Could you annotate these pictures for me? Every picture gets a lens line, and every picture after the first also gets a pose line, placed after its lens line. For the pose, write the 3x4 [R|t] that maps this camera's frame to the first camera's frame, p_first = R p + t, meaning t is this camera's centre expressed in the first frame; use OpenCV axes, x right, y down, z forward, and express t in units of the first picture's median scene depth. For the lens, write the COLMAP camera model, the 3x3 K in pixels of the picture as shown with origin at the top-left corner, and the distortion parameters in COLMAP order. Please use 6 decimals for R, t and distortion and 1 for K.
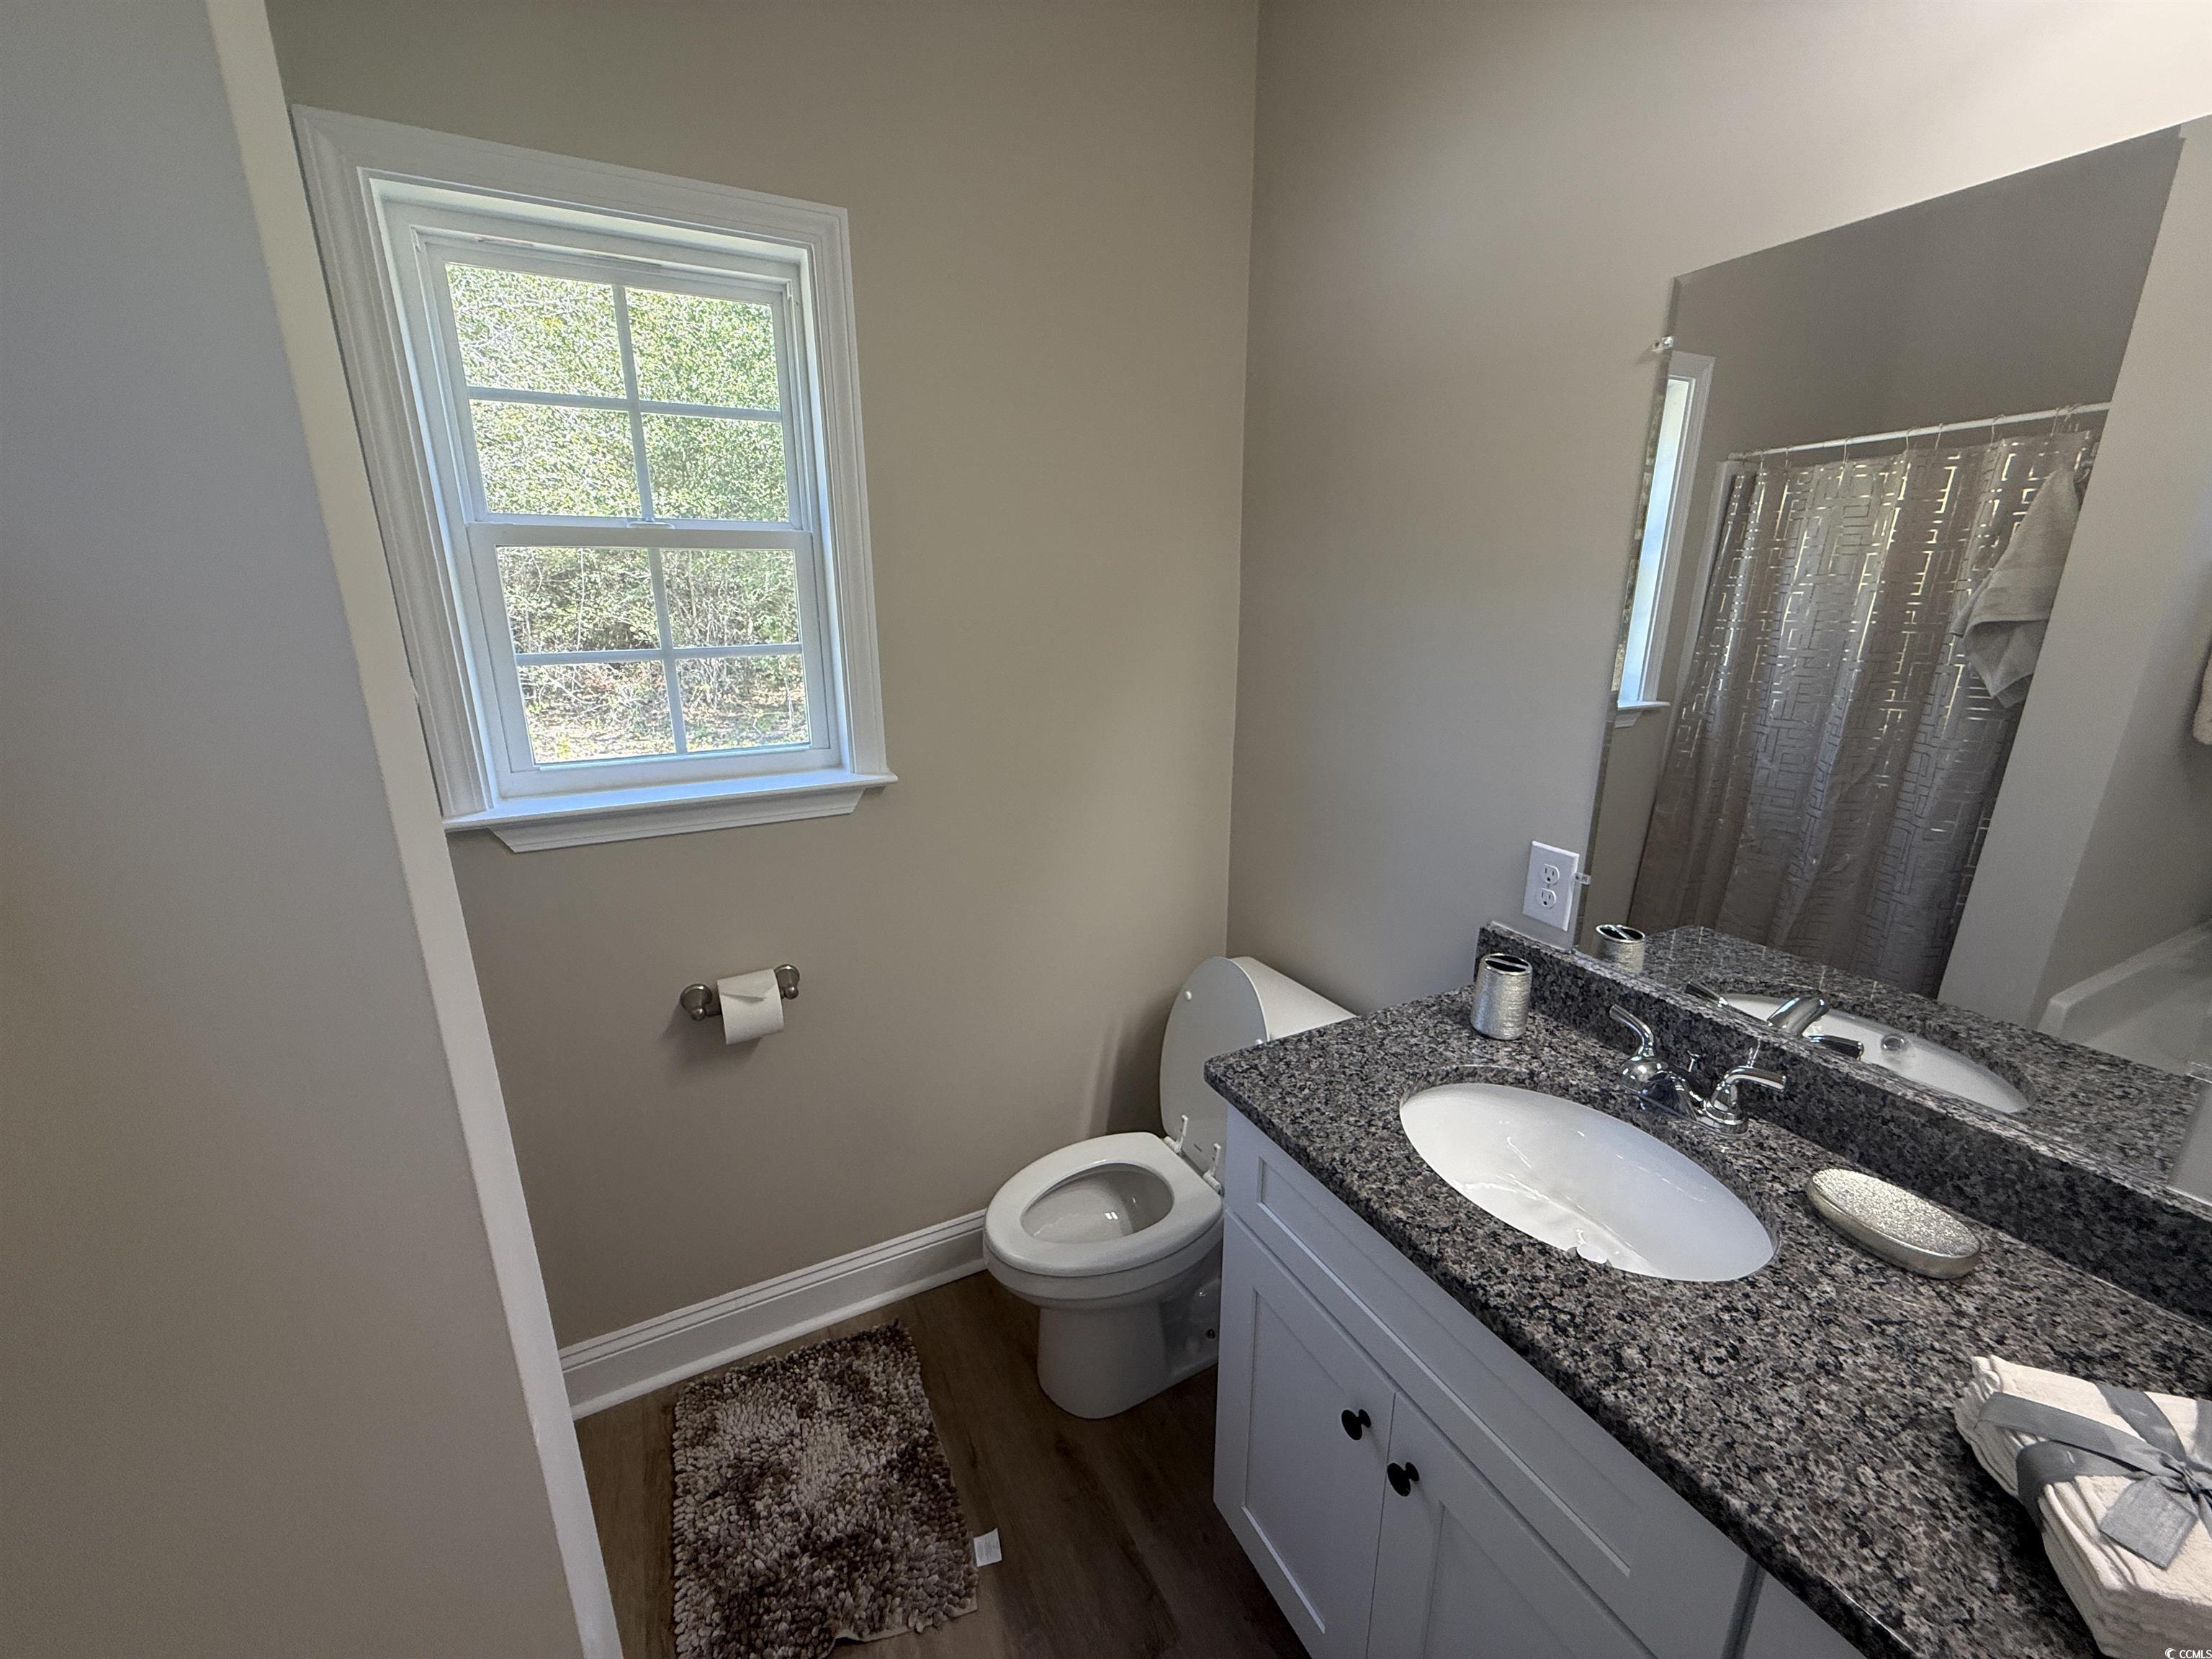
lens RADIAL K [[886.2, 0, 1106.0], [0, 886.2, 829.5], [0, 0, 1]] dist [0.000933, 0.000611]
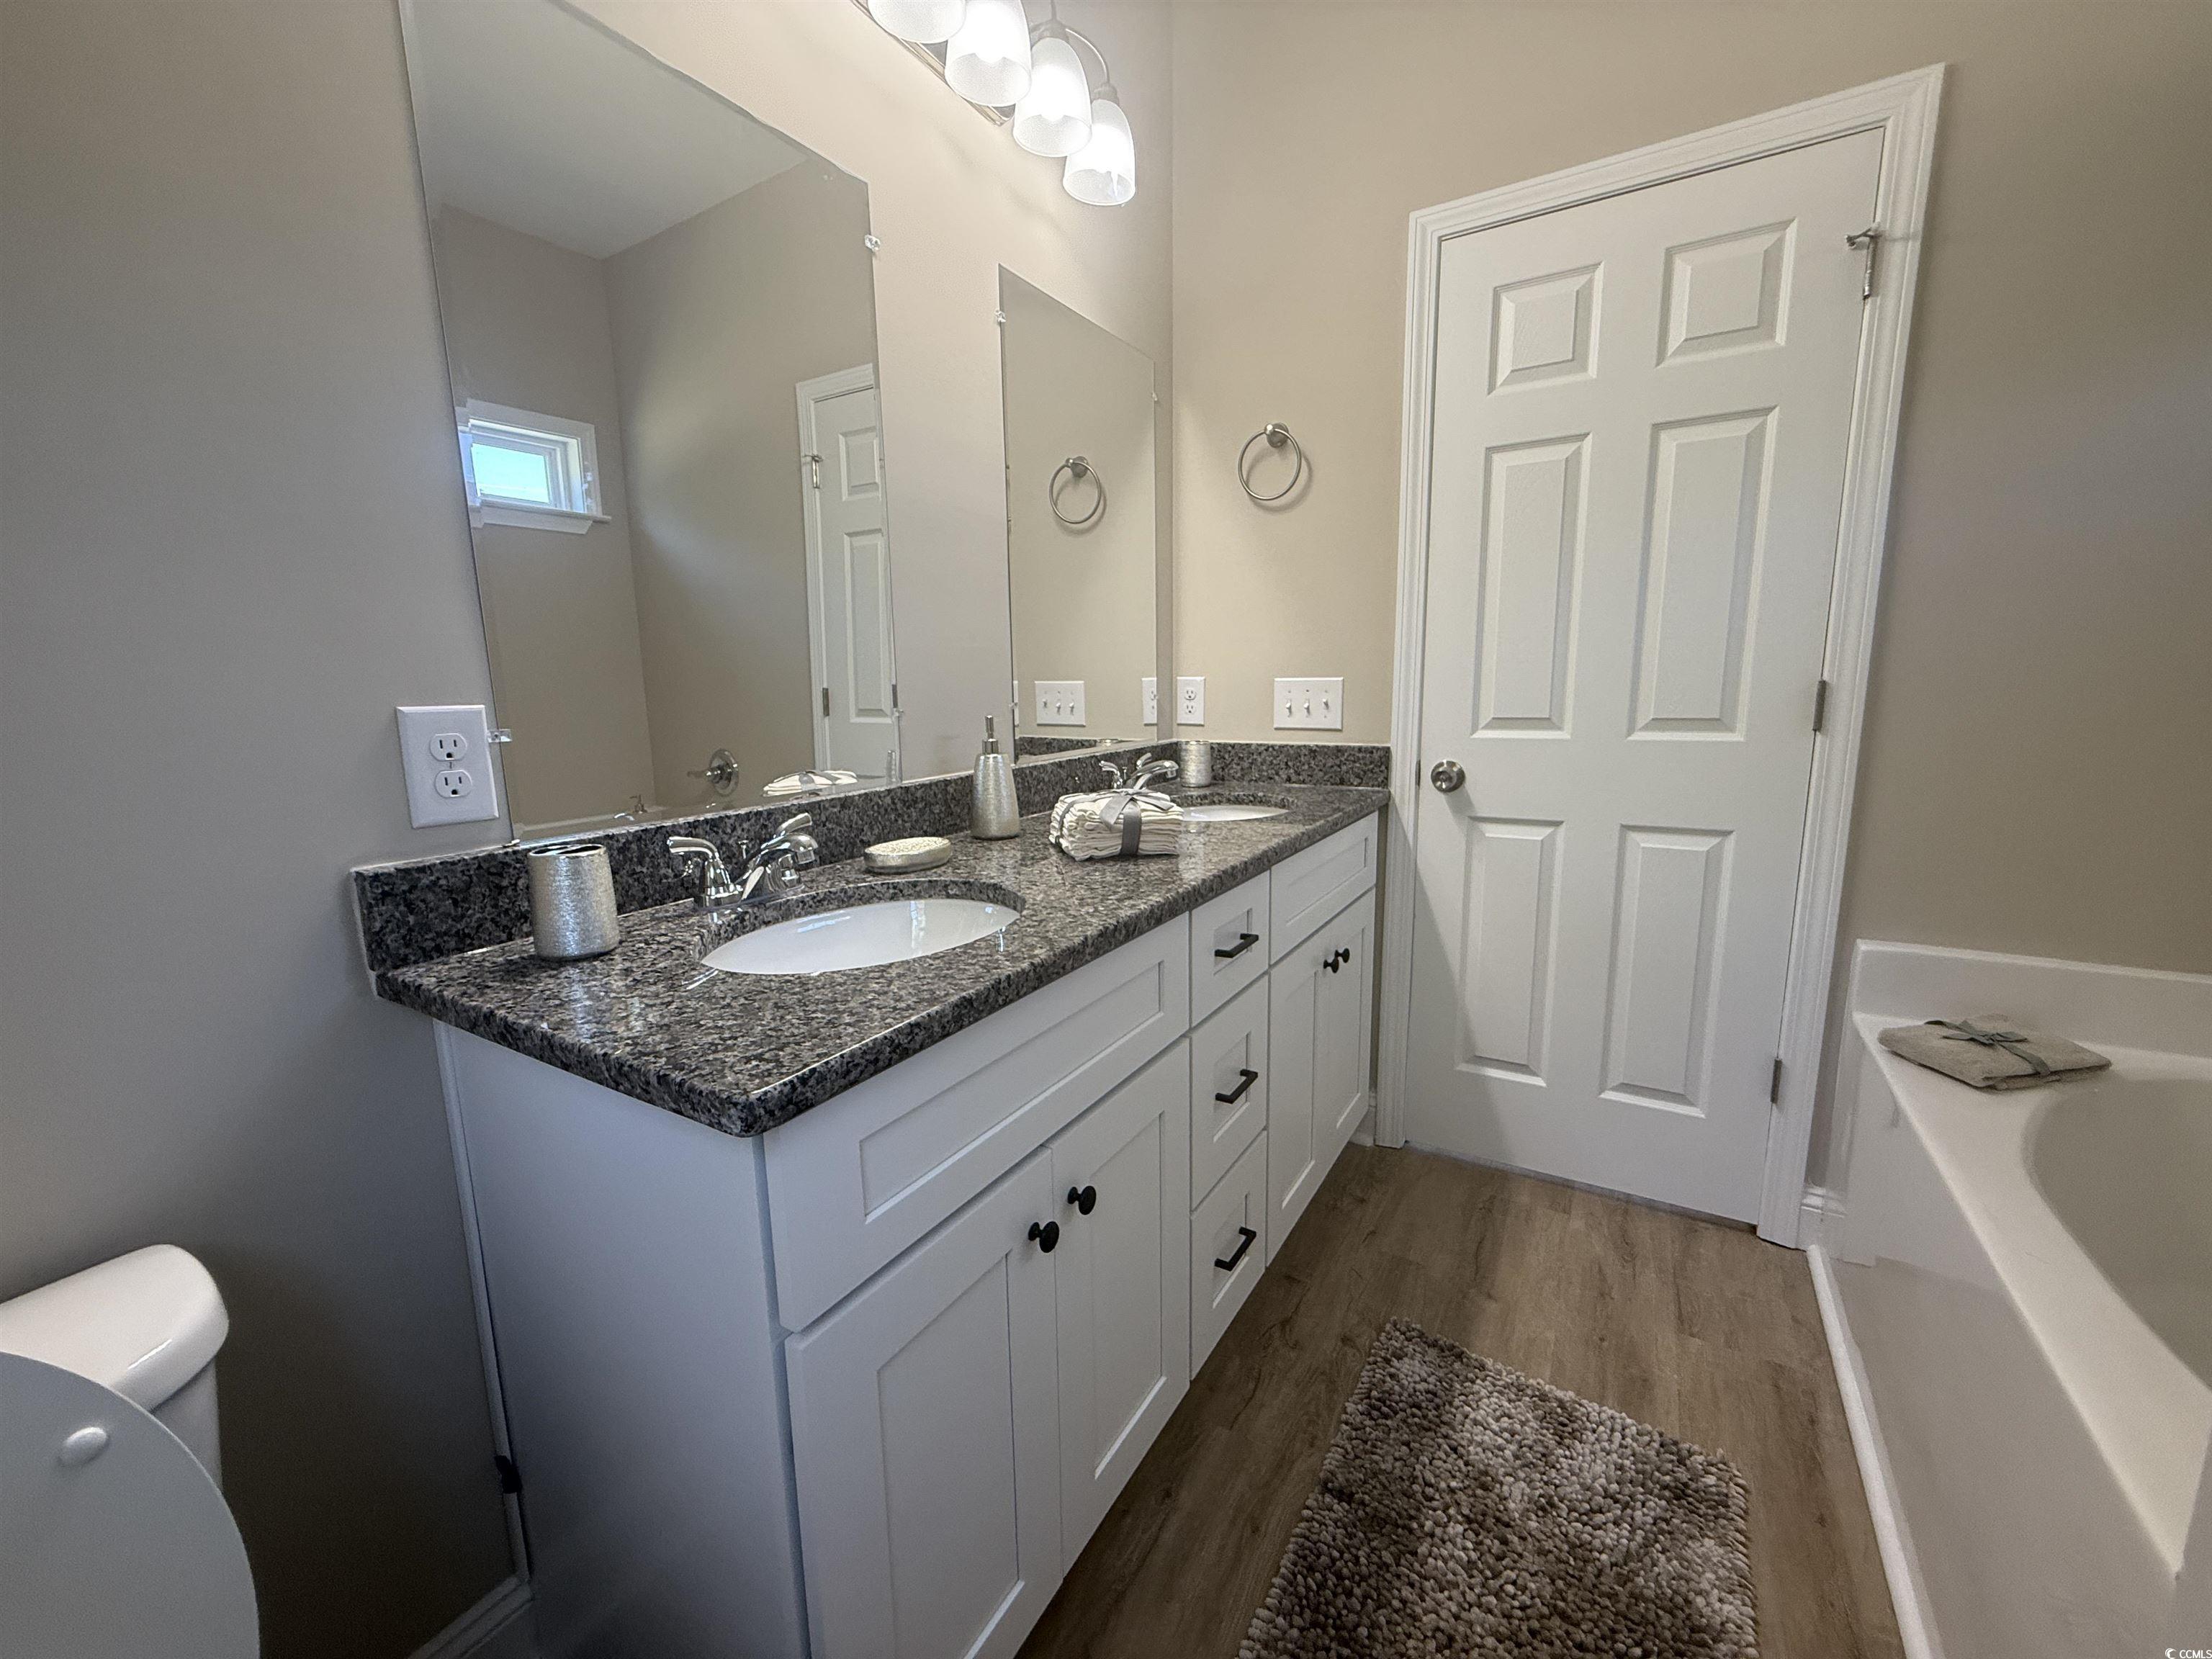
lens RADIAL K [[886.2, 0, 1106.0], [0, 886.2, 829.5], [0, 0, 1]] dist [0.000933, 0.000611]
pose [[-0.521166, -0.137398, 0.842323, -0.453832], [0.248531, 0.919749, 0.303800, 0.035646], [-0.816467, 0.367673, -0.445194, 1.210498]]
